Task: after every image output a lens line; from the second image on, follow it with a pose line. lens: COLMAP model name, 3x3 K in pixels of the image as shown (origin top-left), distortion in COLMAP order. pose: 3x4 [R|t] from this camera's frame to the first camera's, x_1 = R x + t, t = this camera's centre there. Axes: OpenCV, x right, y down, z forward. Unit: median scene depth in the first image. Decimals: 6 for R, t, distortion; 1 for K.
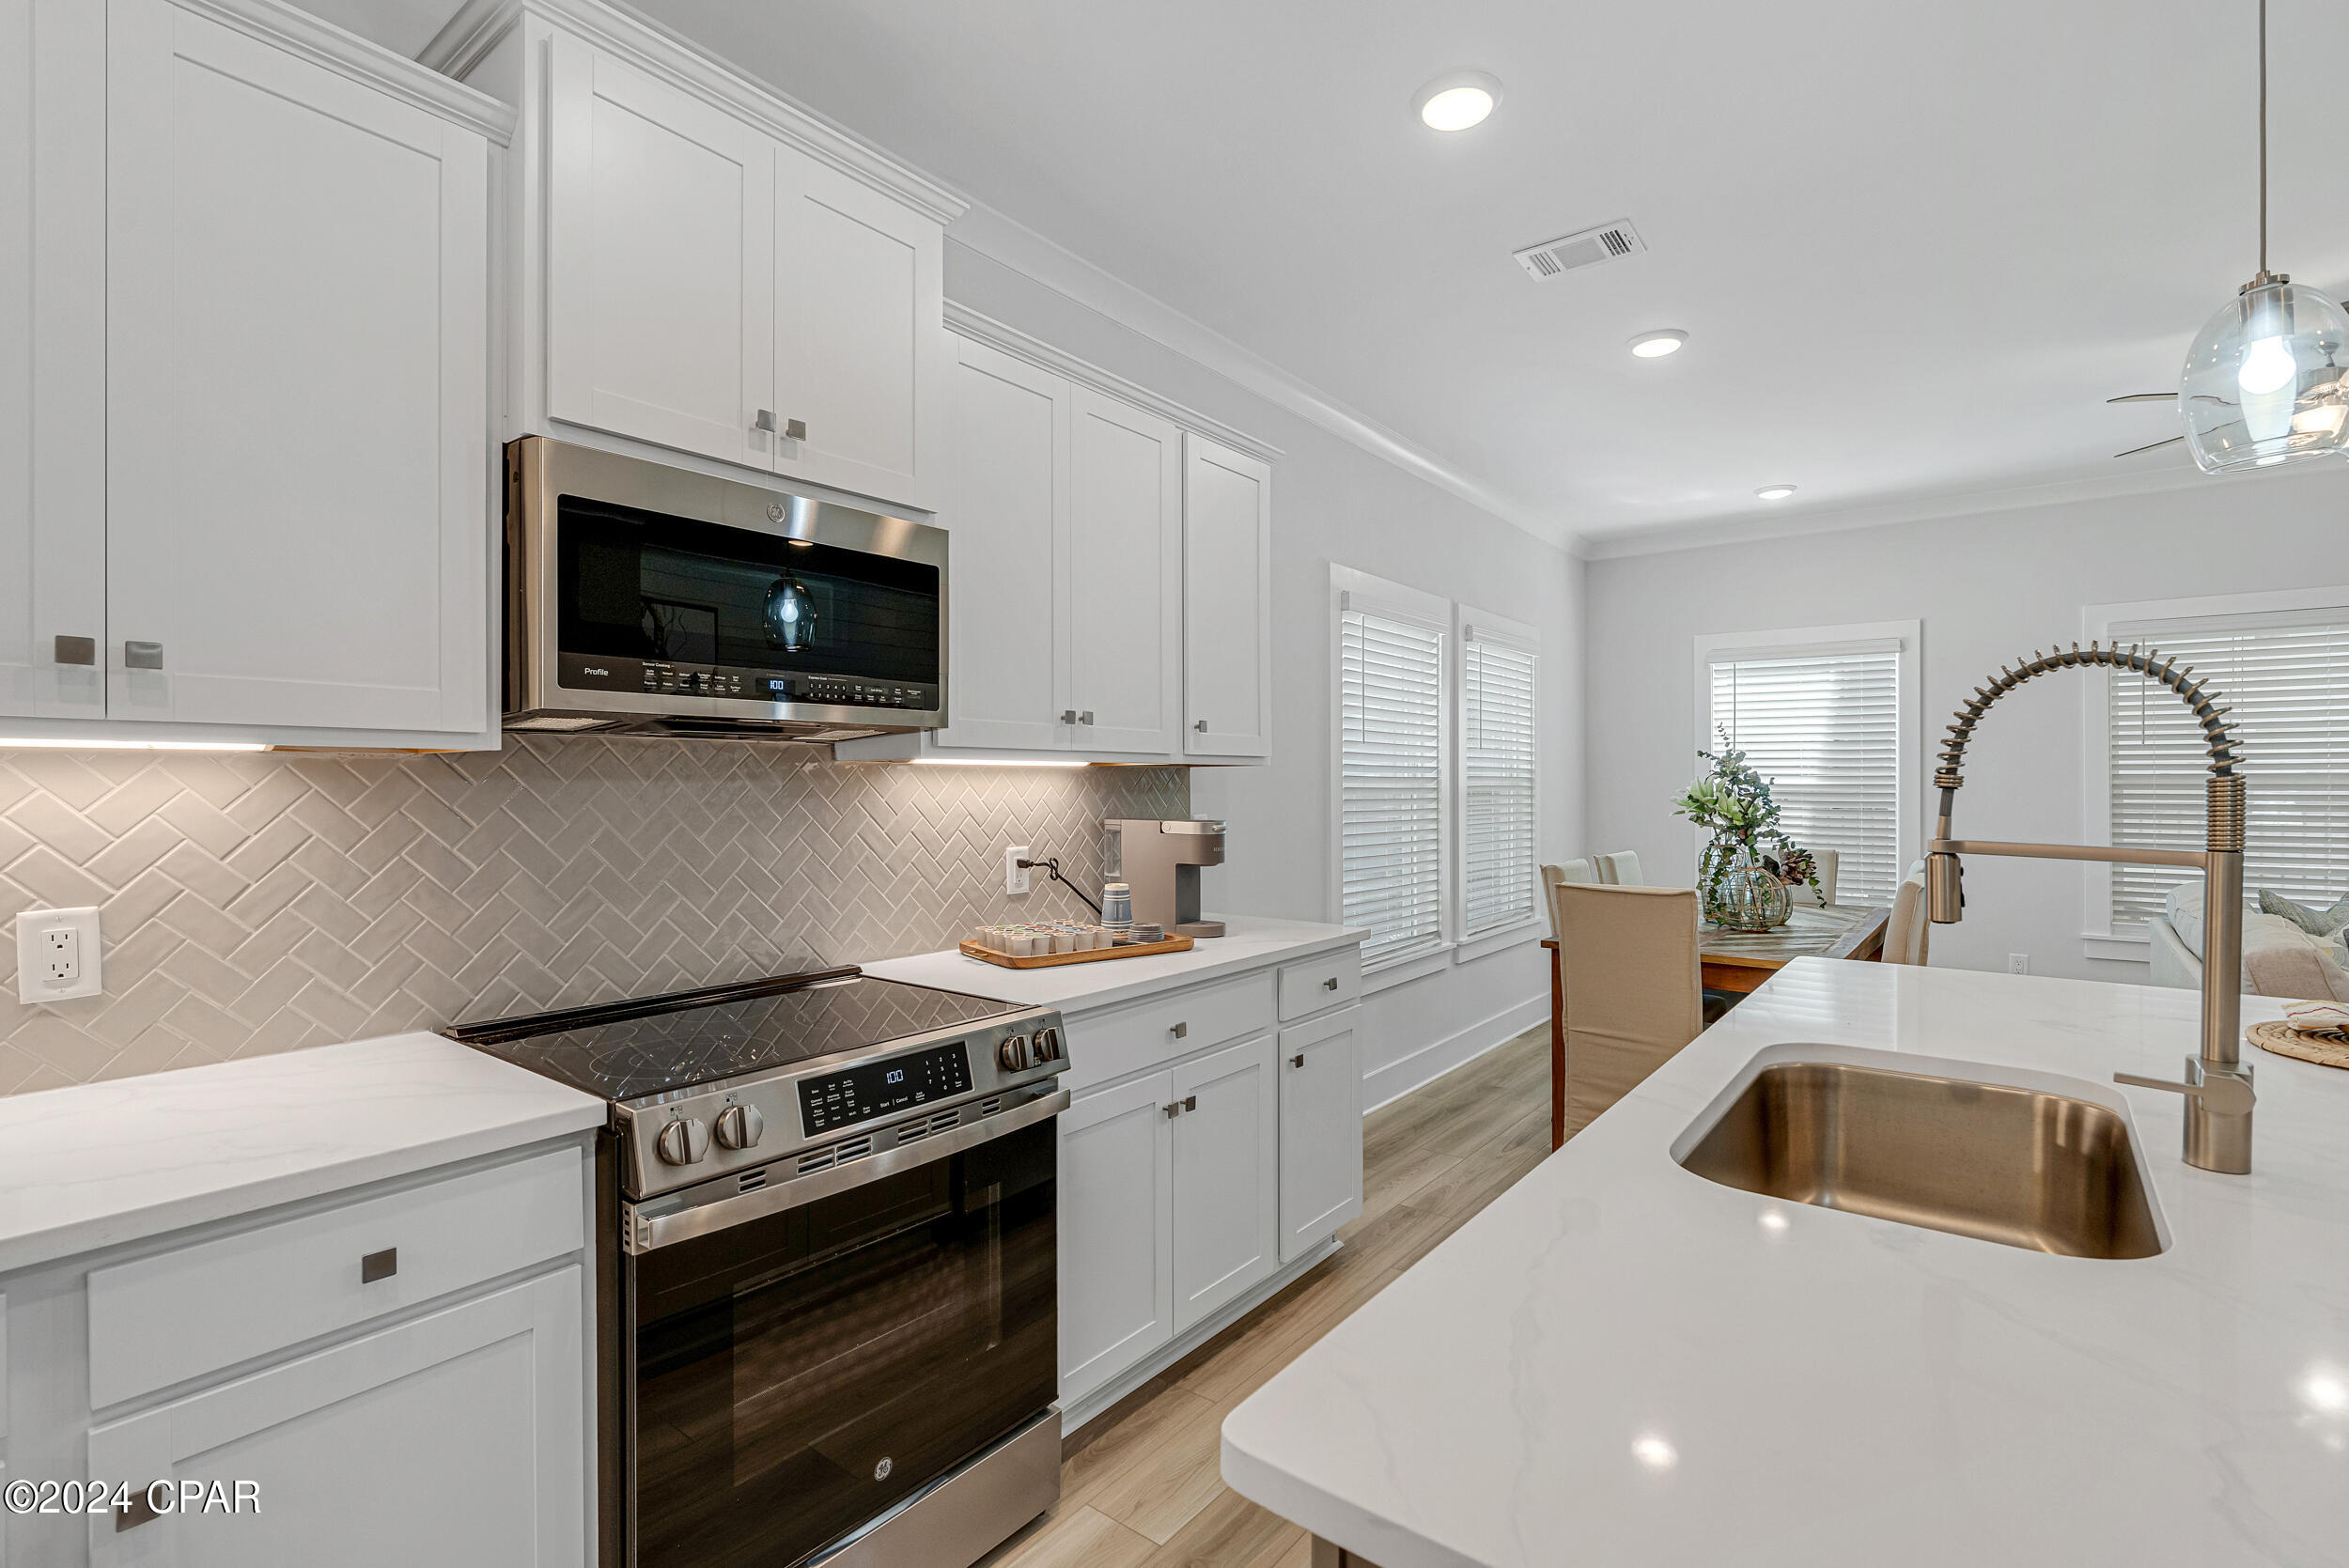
lens RADIAL K [[1058.4, 0, 1163.6], [0, 1058.4, 773.9], [0, 0, 1]] dist [-0.014502, 0.002642]
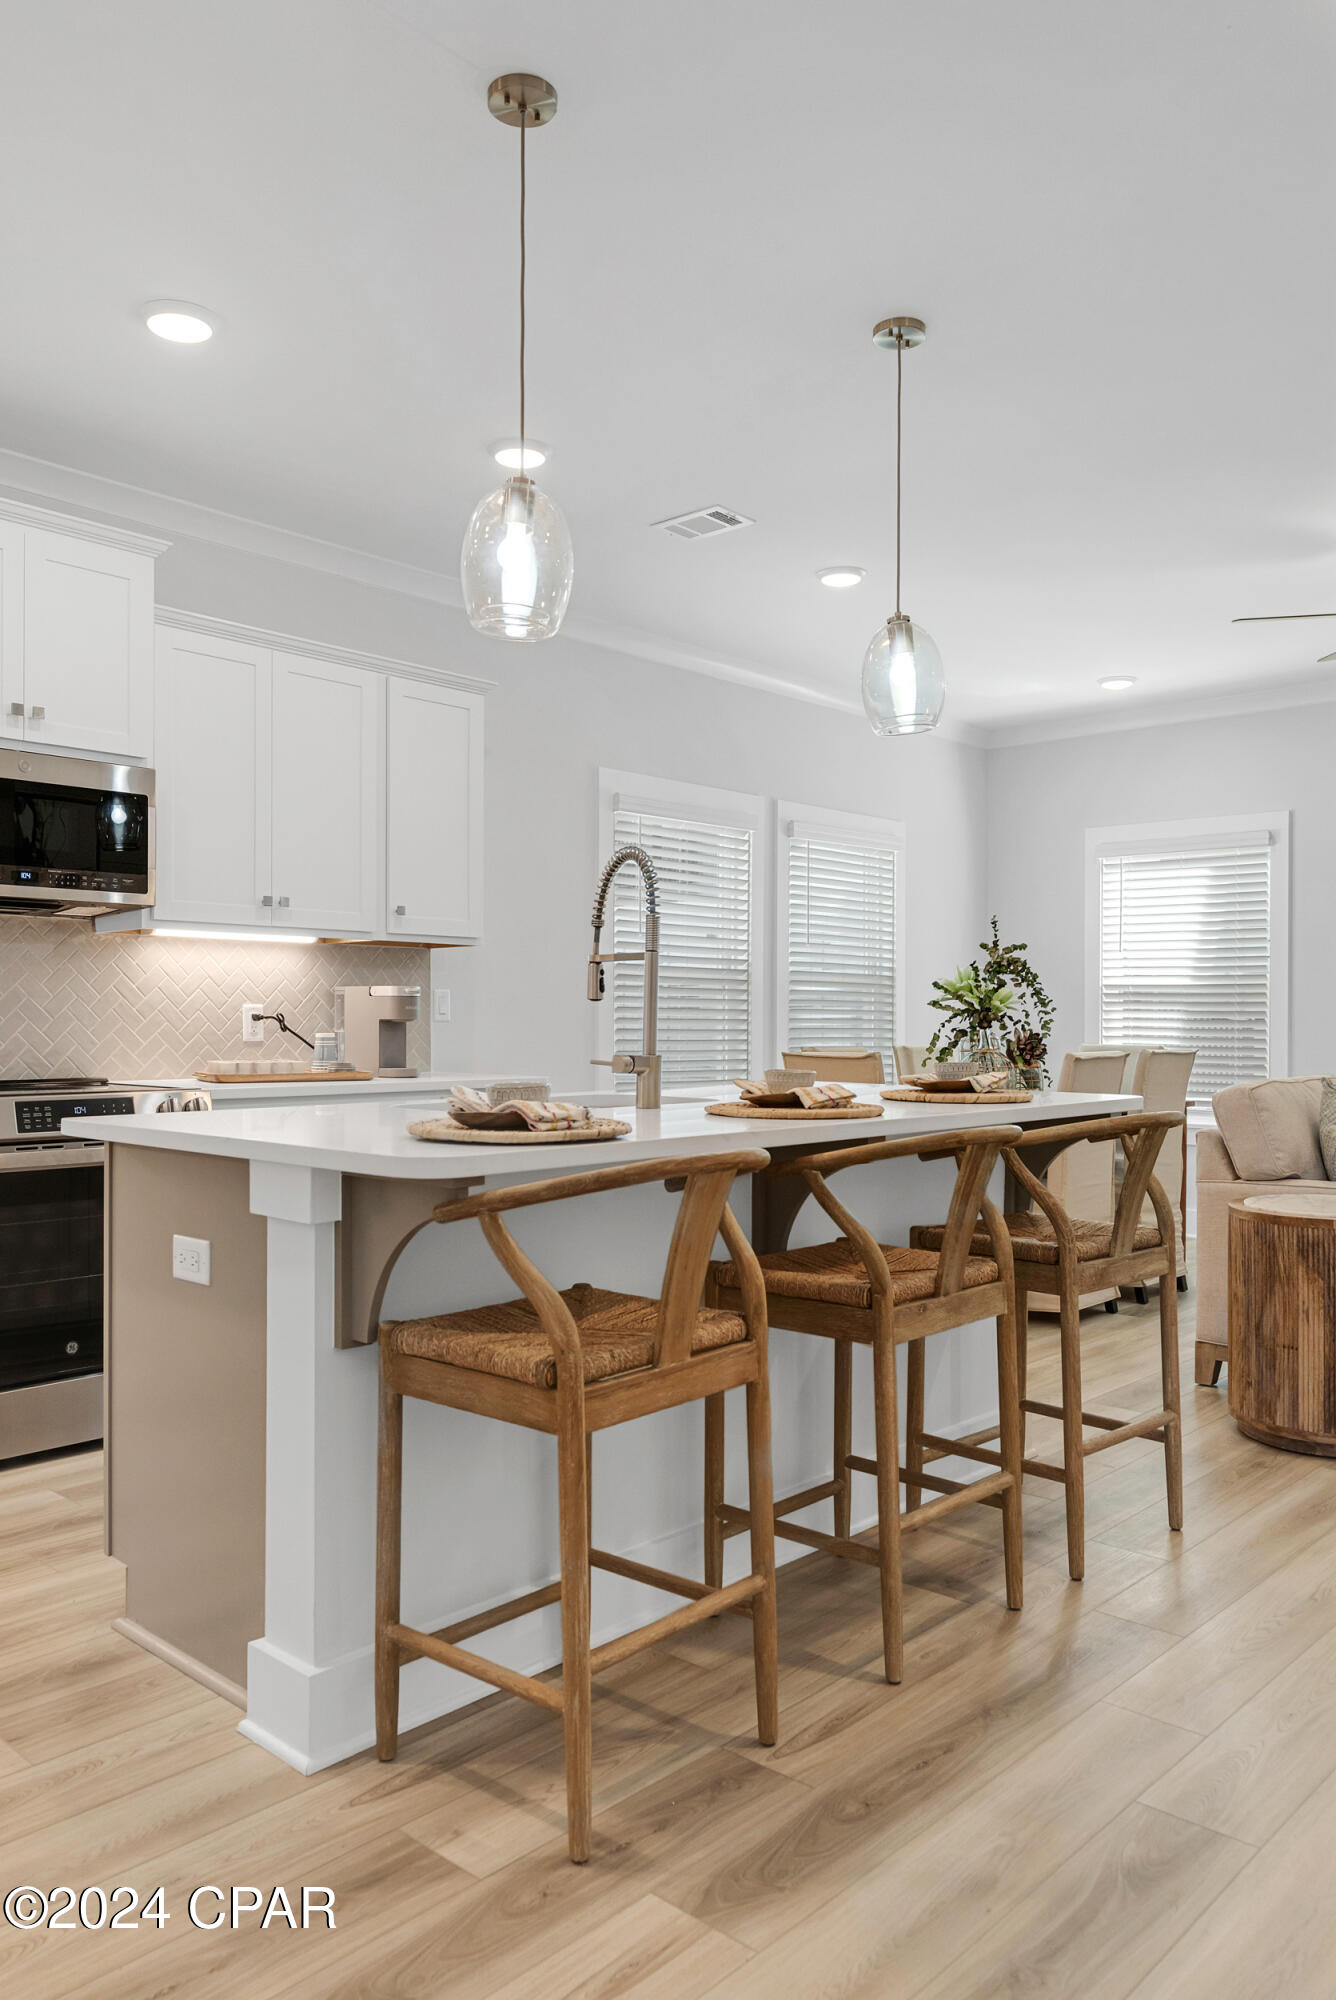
lens RADIAL K [[1503.5, 0, 681.4], [0, 1503.5, 1012.3], [0, 0, 1]] dist [0.004283, -0.008373]
pose [[0.996157, 0.005179, -0.087433, 0.538174], [-0.005451, 0.999981, -0.002873, 0.081303], [0.087416, 0.003339, 0.996166, -0.767835]]
